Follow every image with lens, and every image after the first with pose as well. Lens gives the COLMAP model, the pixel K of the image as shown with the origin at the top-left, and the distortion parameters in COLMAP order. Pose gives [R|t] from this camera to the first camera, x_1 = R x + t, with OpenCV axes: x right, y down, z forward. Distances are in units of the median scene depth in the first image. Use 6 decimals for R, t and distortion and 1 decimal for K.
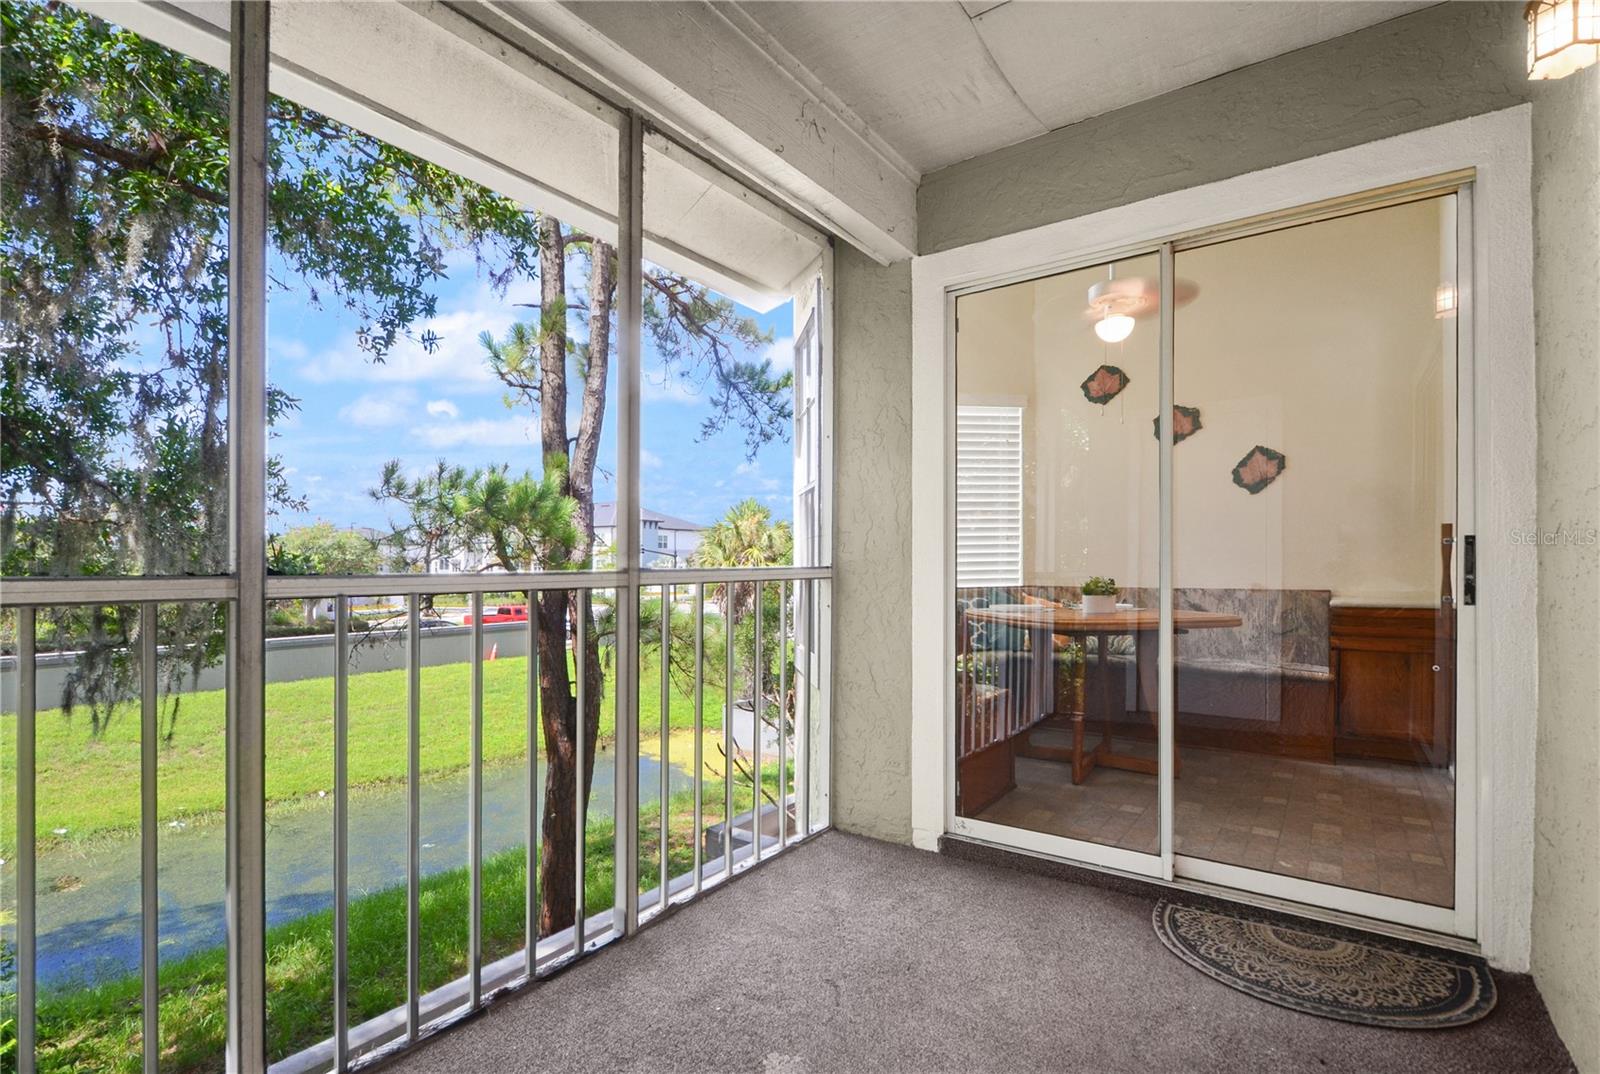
lens RADIAL K [[749.1, 0, 805.9], [0, 749.1, 563.9], [0, 0, 1]] dist [0.000188, -0.000749]
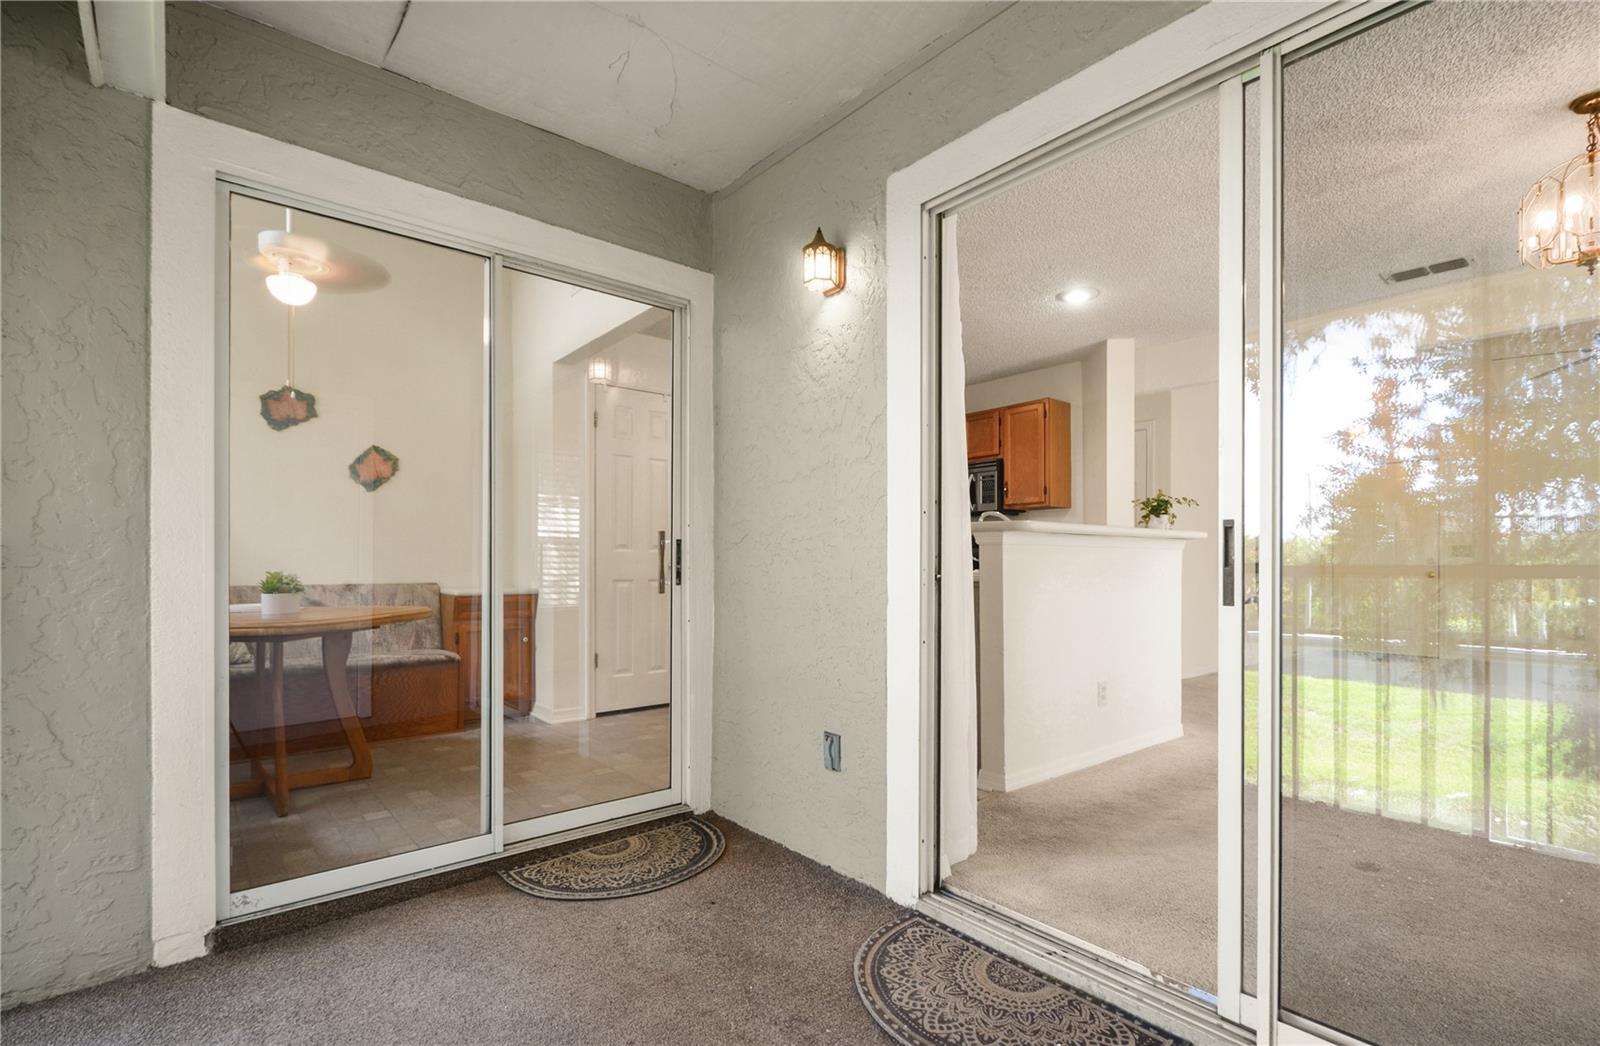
lens RADIAL K [[737.9, 0, 788.7], [0, 737.9, 565.6], [0, 0, 1]] dist [-0.001788, -0.000323]
pose [[0.262577, 0.000348, 0.964911, -0.353827], [-0.002904, 0.999996, 0.000429, 0.010137], [-0.964907, -0.002915, 0.262577, 0.273611]]
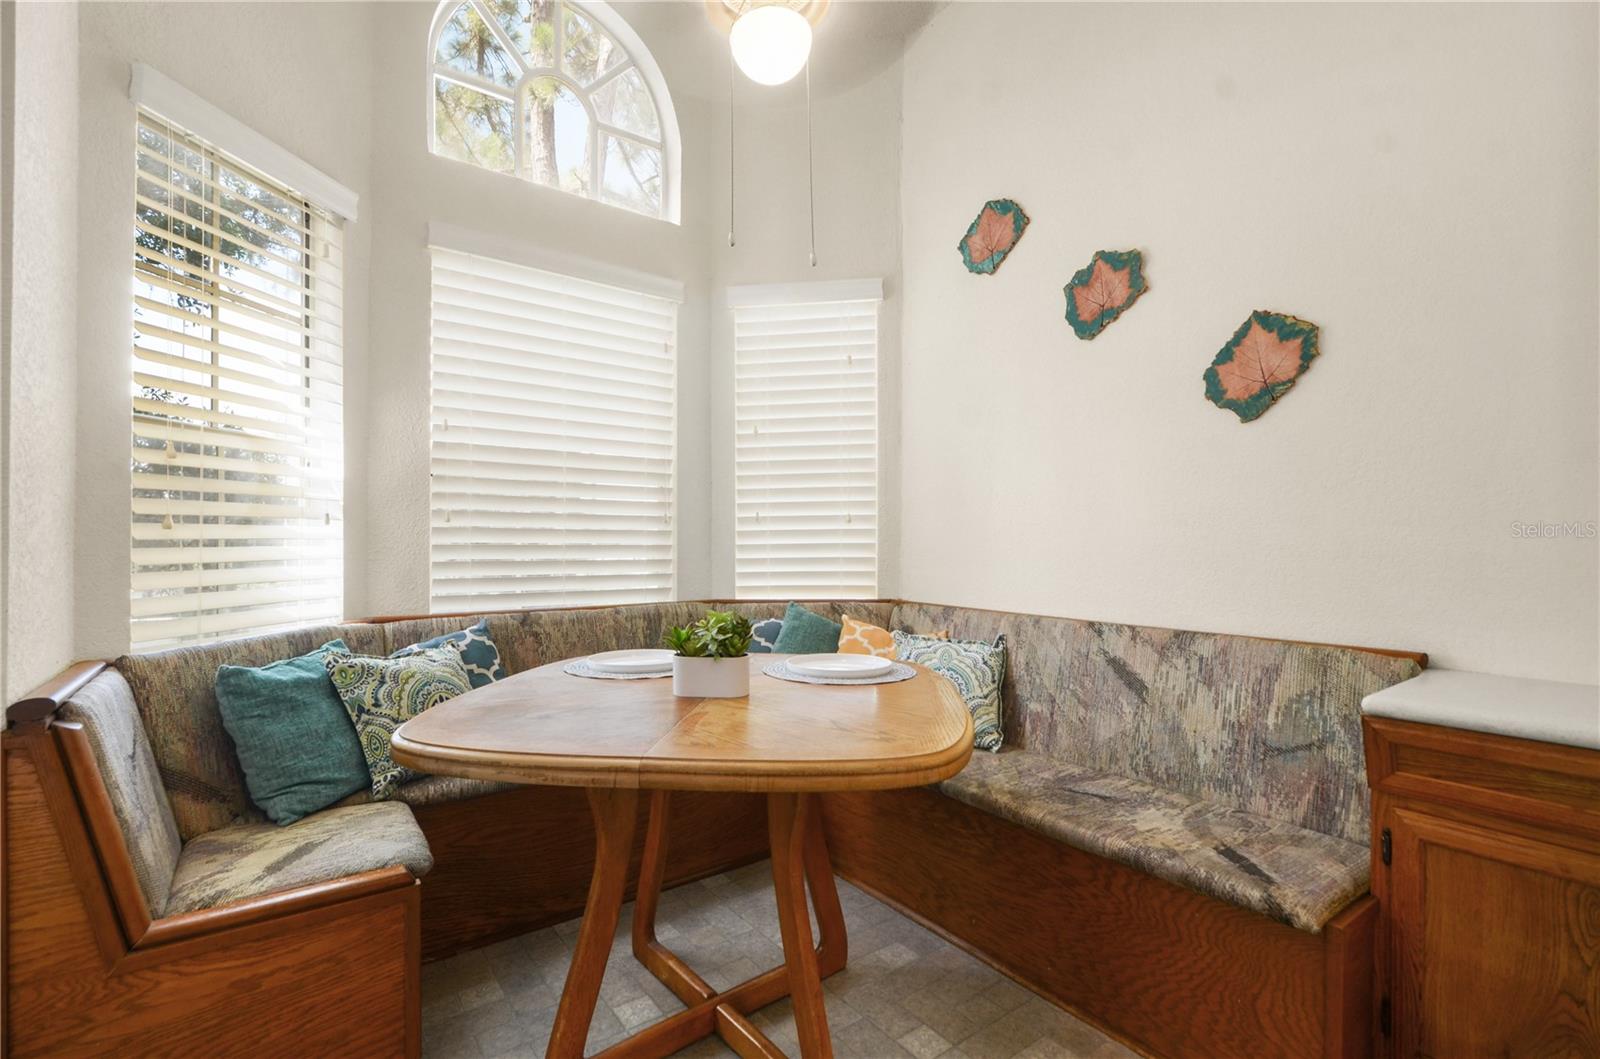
lens RADIAL K [[722.4, 0, 802.0], [0, 722.4, 547.5], [0, 0, 1]] dist [0.005512, -0.006347]
pose [[0.952124, 0.009388, -0.305569, 0.736314], [-0.006641, 0.999928, 0.010028, -0.032471], [0.305641, -0.007519, 0.952117, 0.785595]]
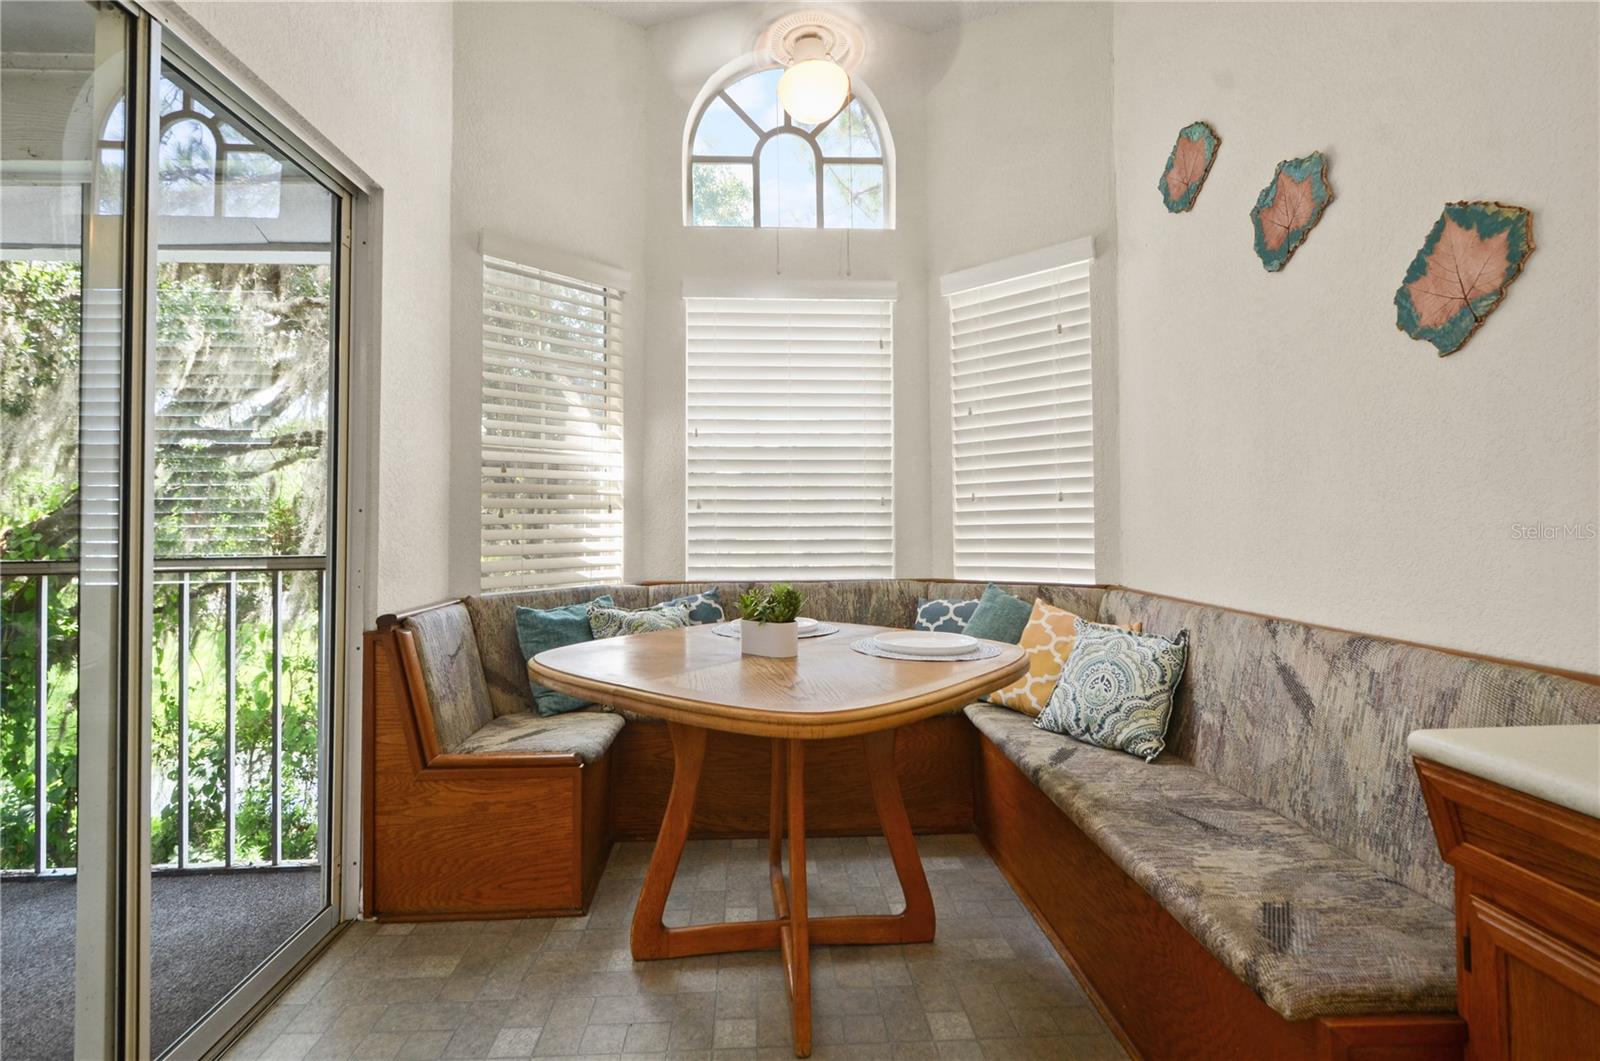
lens RADIAL K [[738.3, 0, 793.1], [0, 738.3, 508.9], [0, 0, 1]] dist [-0.001350, -0.001040]
pose [[0.620701, -0.013013, -0.783939, 1.034771], [0.002830, 0.999893, -0.014358, -0.034692], [0.784042, 0.006694, 0.620672, 0.893464]]
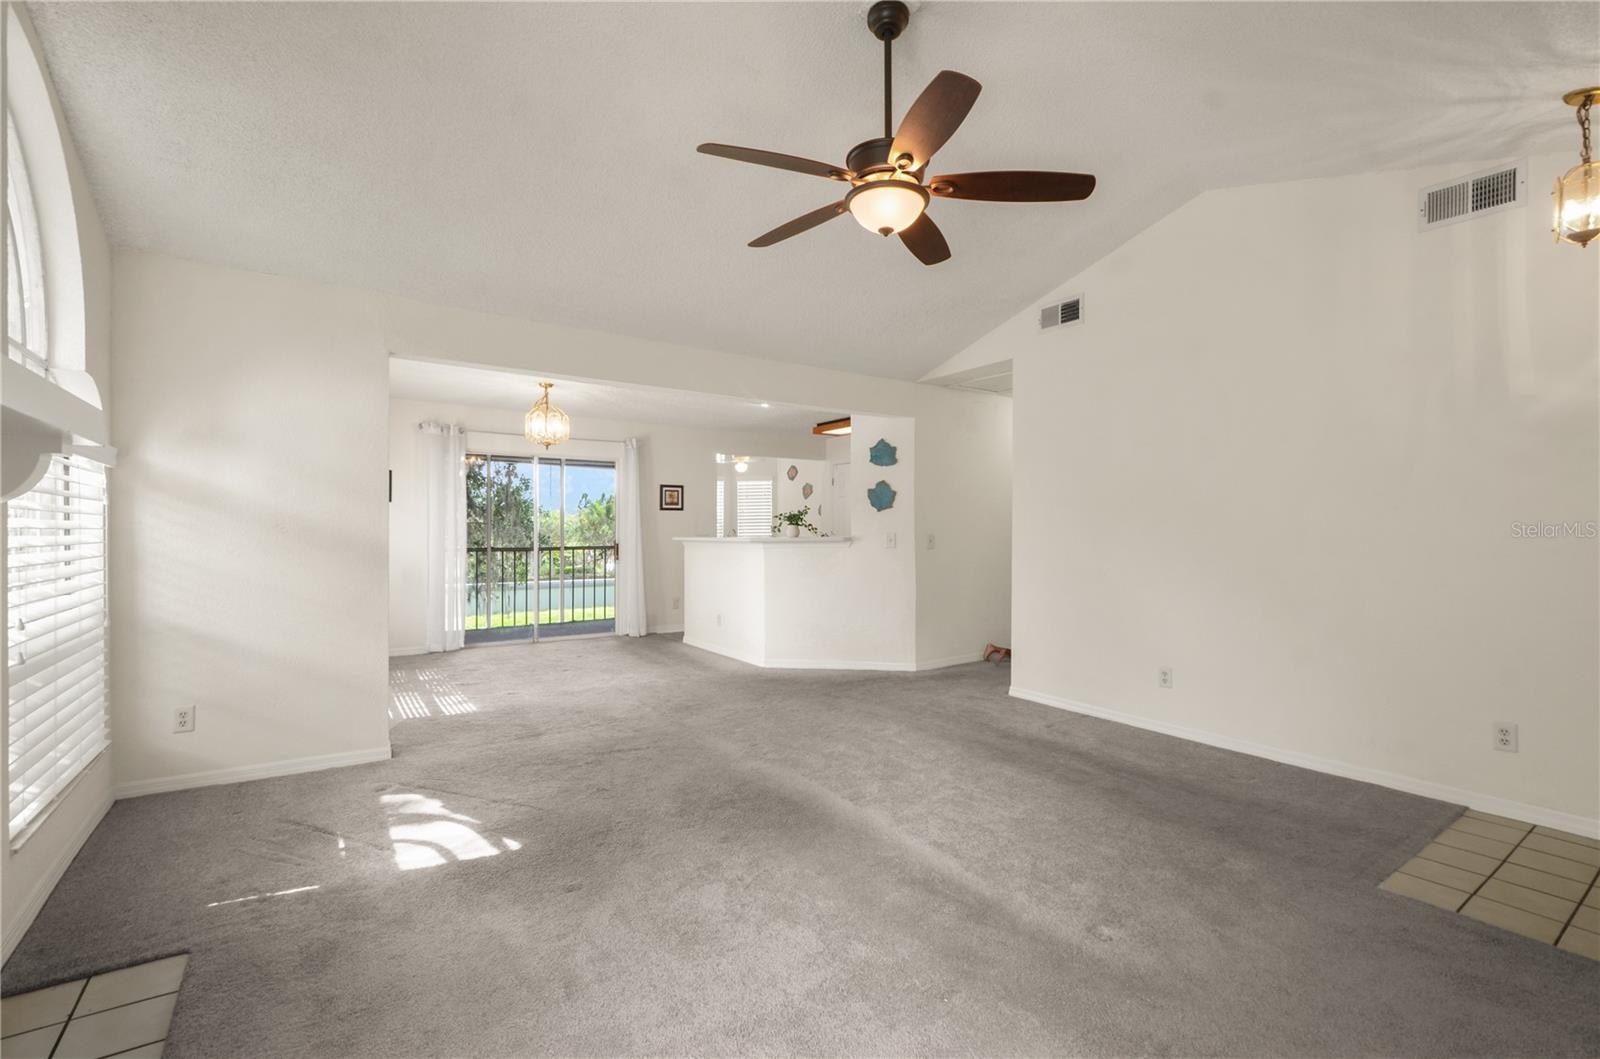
lens RADIAL K [[700.5, 0, 800.0], [0, 700.5, 529.5], [0, 0, 1]] dist [0.008634, 0.000121]
pose [[0.942875, 0.007299, -0.333066, 2.074110], [-0.008216, 0.999965, -0.001347, -0.078854], [0.333044, 0.004006, 0.942903, -2.087274]]
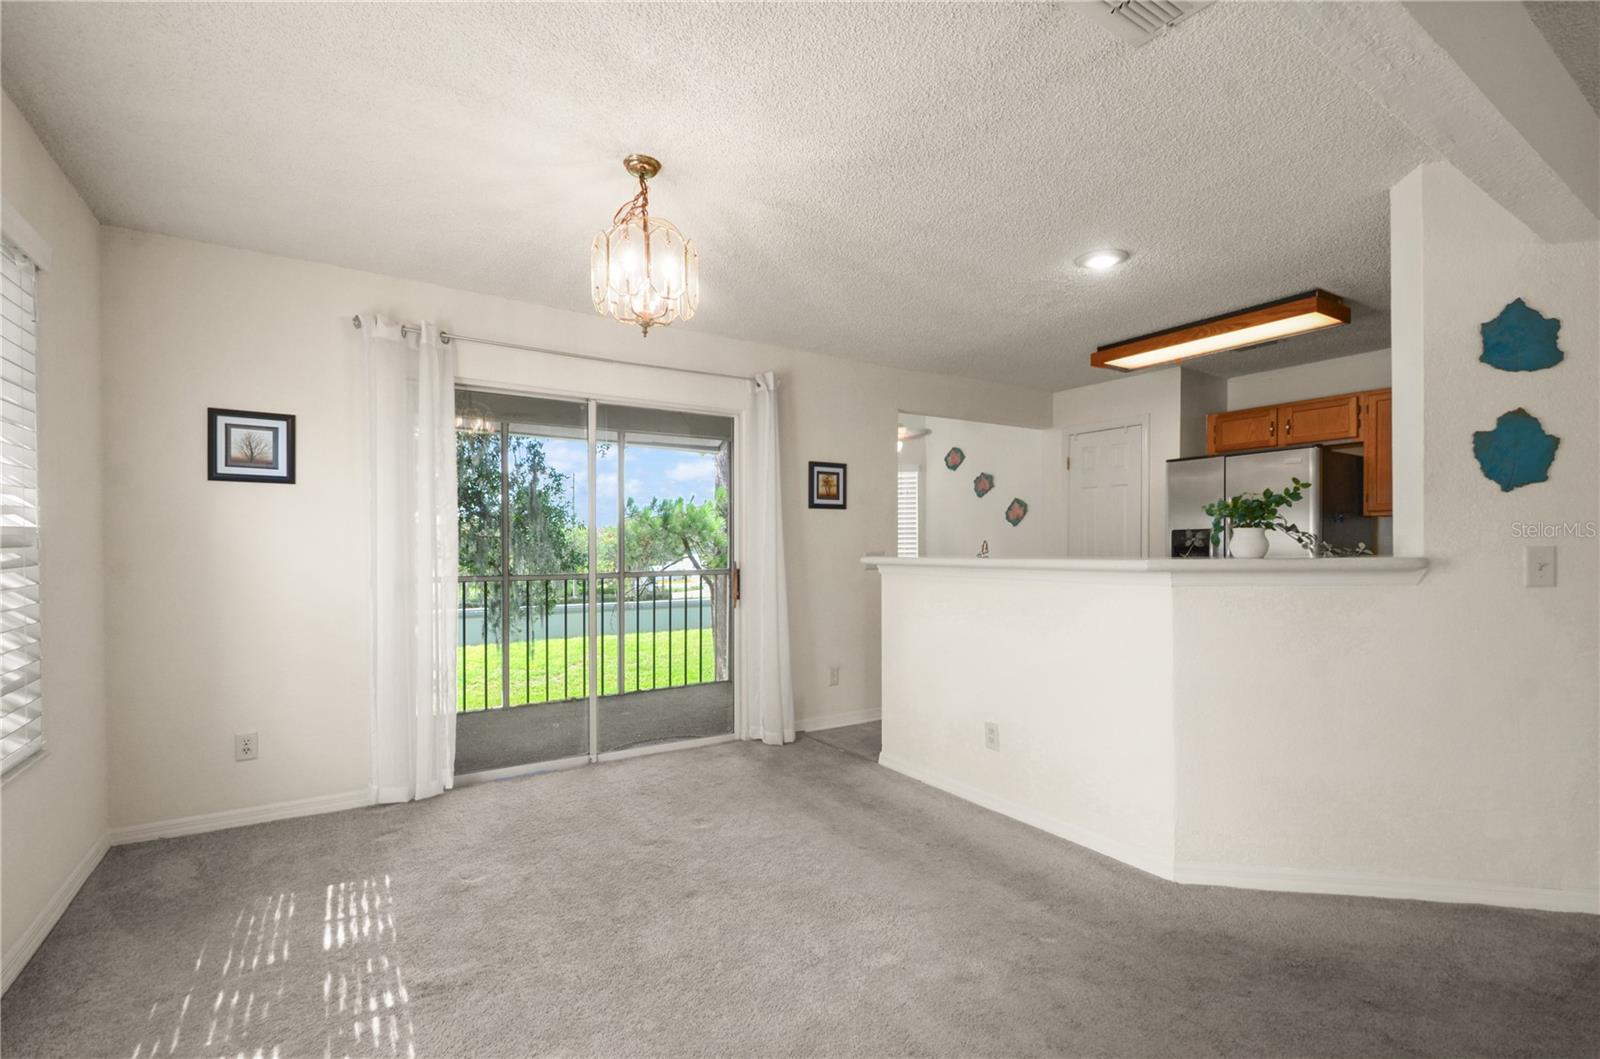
lens RADIAL K [[722.4, 0, 802.0], [0, 722.4, 547.5], [0, 0, 1]] dist [0.005512, -0.006347]
pose [[0.931374, 0.004489, -0.364035, 1.151451], [-0.004129, 0.999990, 0.001769, -0.070930], [0.364039, -0.000144, 0.931384, -1.093920]]
